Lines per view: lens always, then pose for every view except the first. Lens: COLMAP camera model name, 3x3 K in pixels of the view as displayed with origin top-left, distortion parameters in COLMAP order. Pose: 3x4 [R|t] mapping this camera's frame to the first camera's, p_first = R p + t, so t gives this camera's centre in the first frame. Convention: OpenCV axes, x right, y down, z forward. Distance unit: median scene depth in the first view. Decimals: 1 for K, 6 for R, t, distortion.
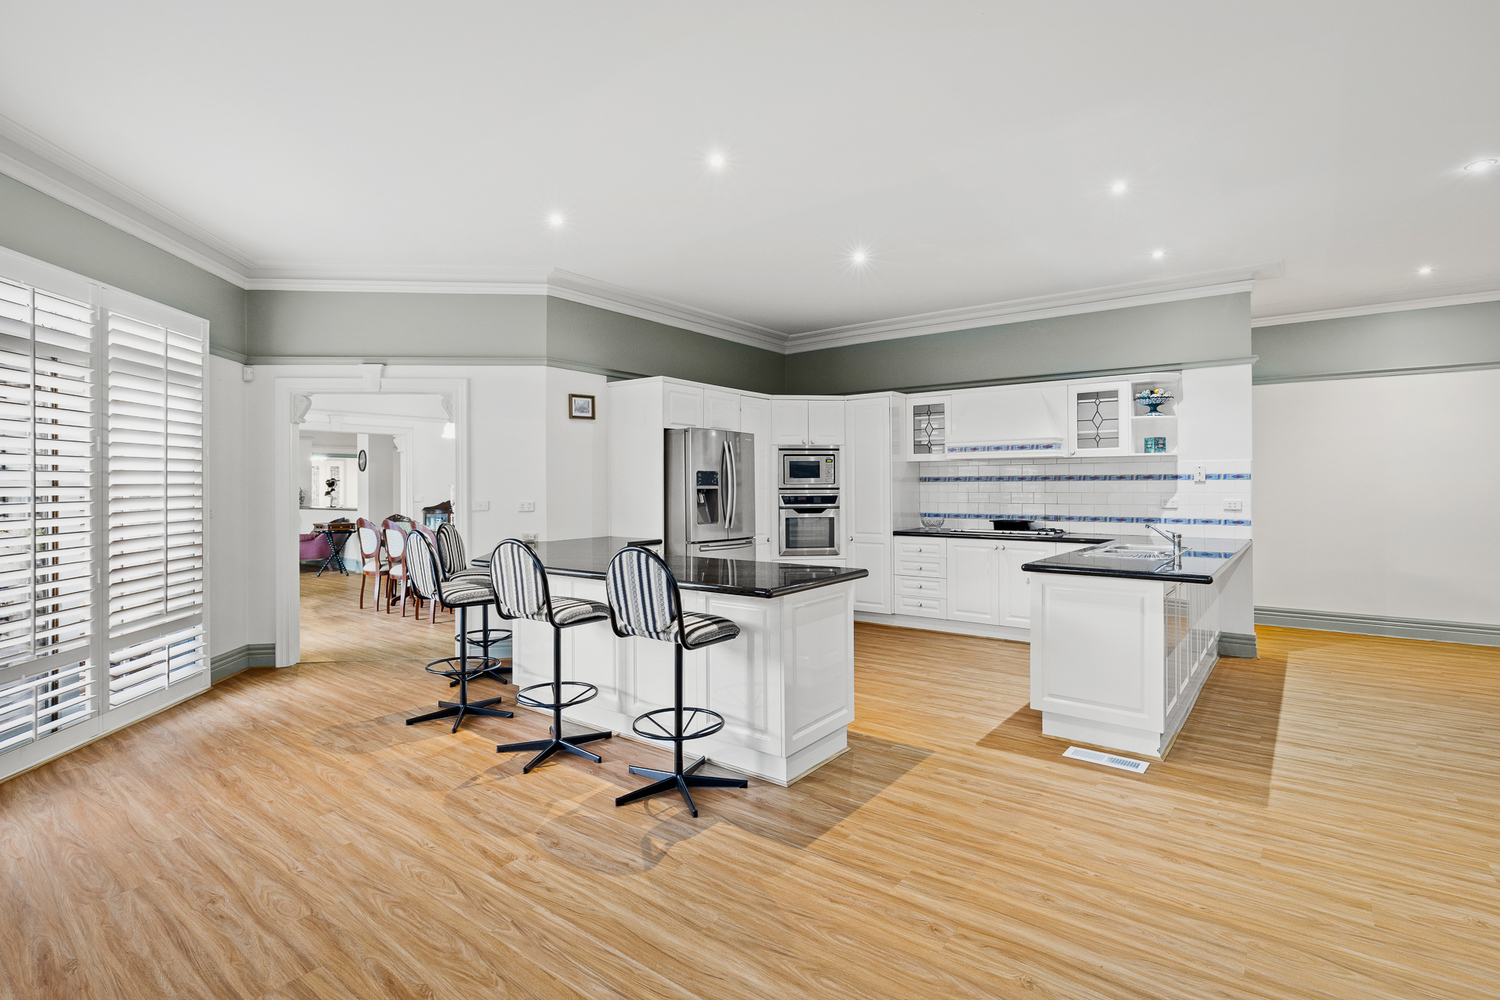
lens RADIAL K [[711.3, 0, 750.0], [0, 711.3, 500.0], [0, 0, 1]] dist [-0.002559, -0.000022]
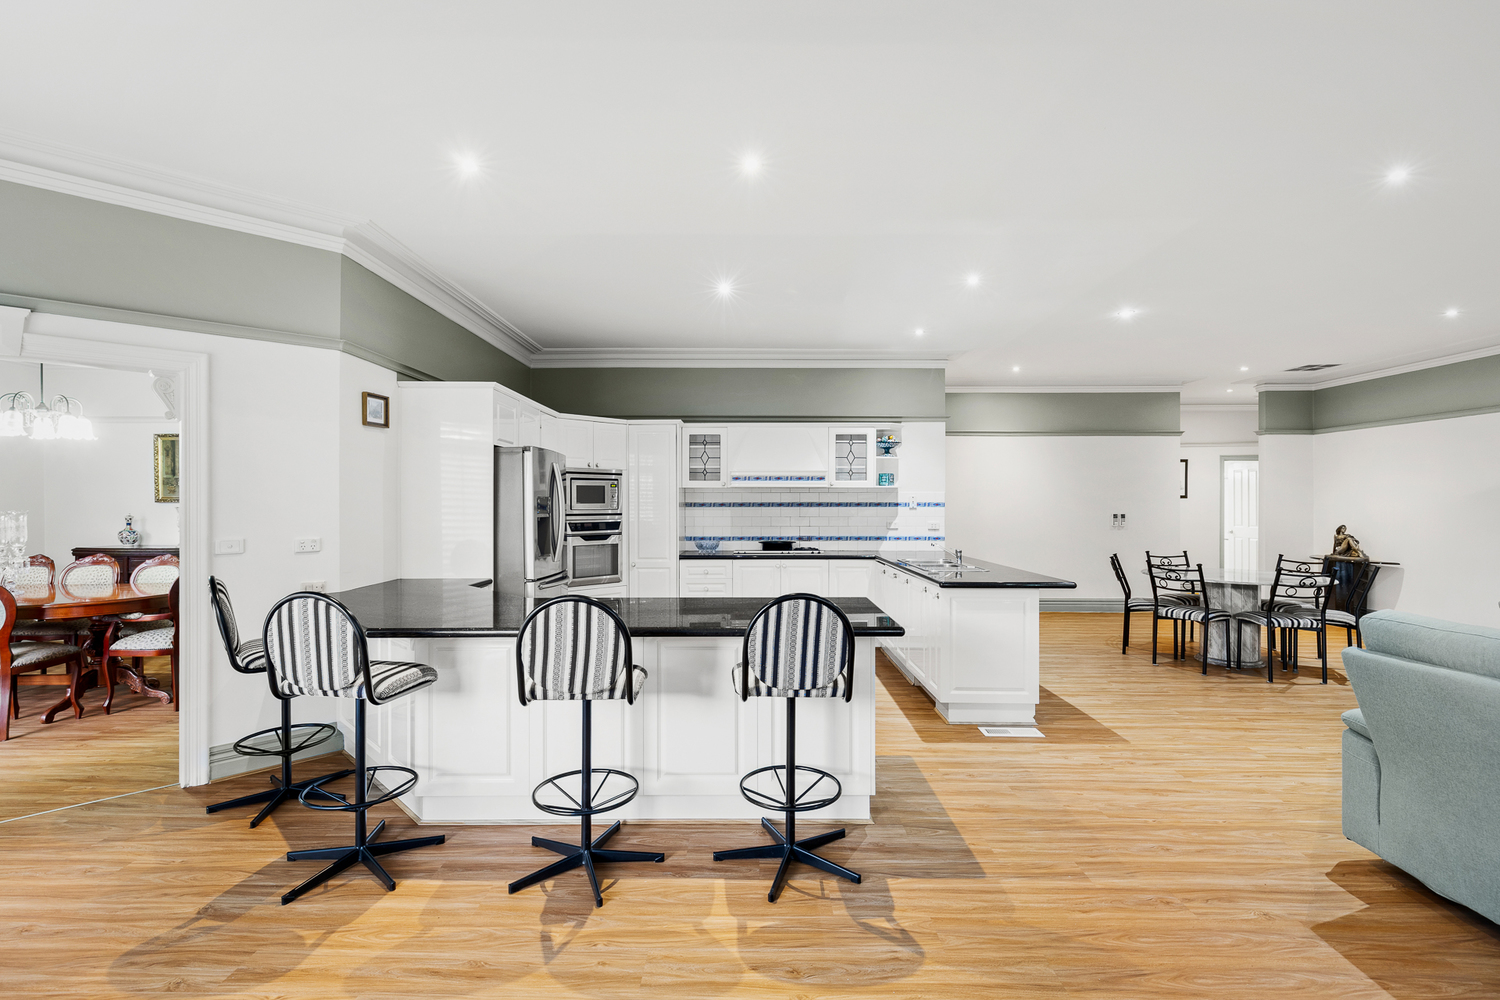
lens RADIAL K [[669.4, 0, 746.4], [0, 669.4, 516.9], [0, 0, 1]] dist [0.004324, 0.000328]
pose [[0.799828, -0.009182, 0.600159, -0.346308], [0.009052, 0.999954, 0.003235, -0.016103], [-0.600161, 0.002845, 0.799874, 0.189921]]
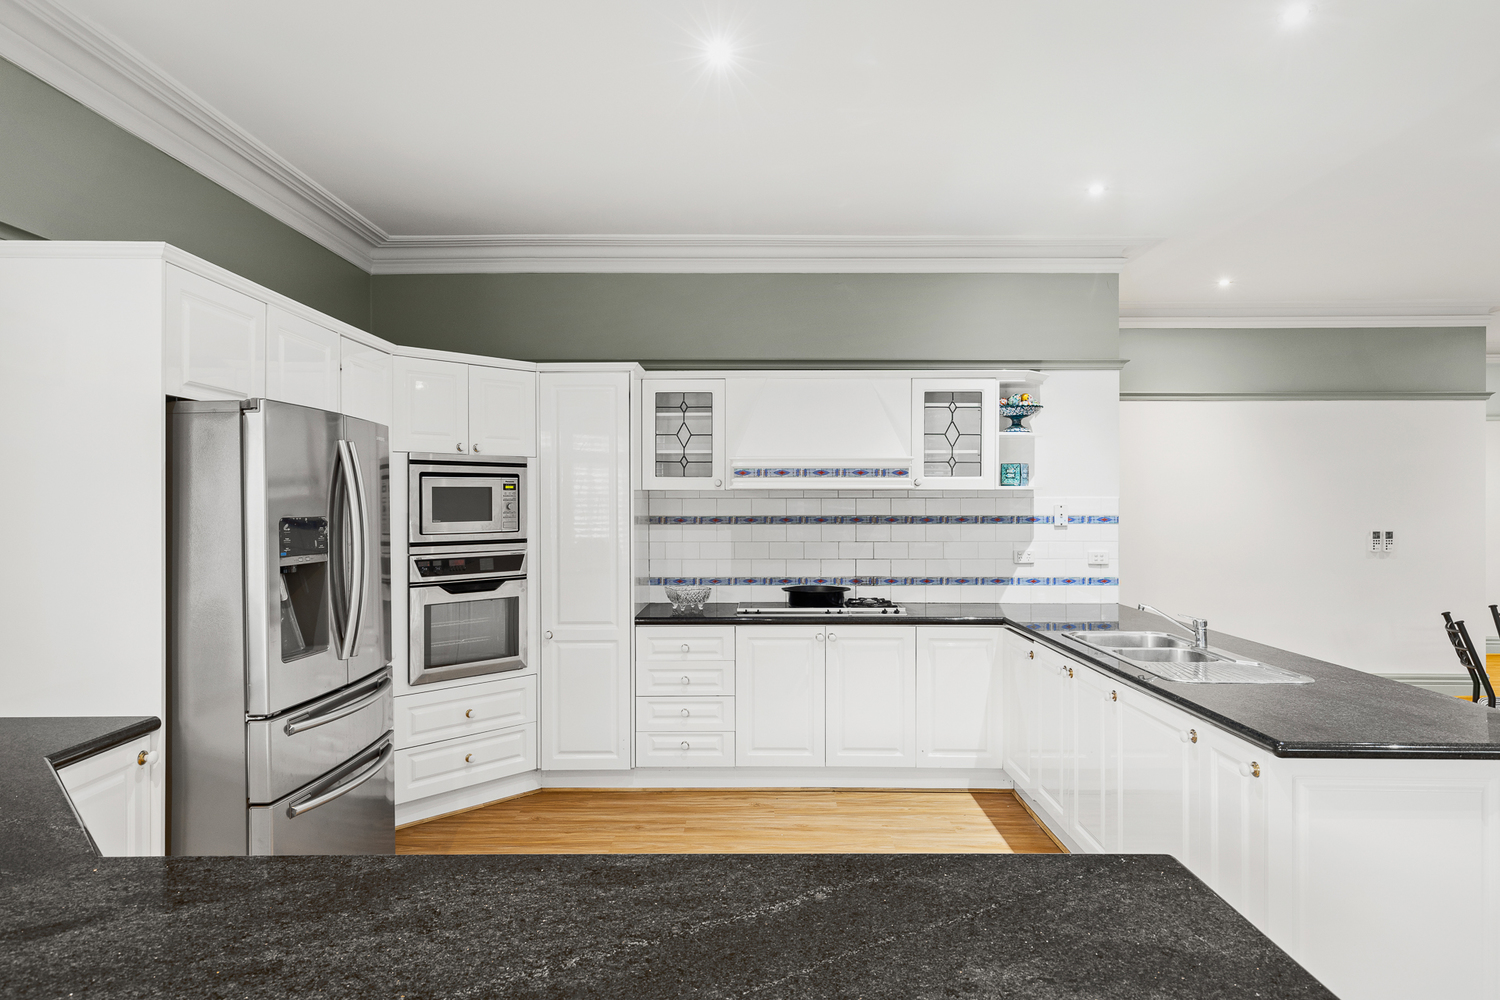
lens RADIAL K [[854.0, 0, 750.0], [0, 854.0, 500.0], [0, 0, 1]] dist [0.014959, 0.000009]
pose [[0.798192, 0.003983, 0.602390, -0.143078], [0.009827, 0.999759, -0.019632, -0.037588], [-0.602323, 0.021590, 0.797960, 0.480182]]
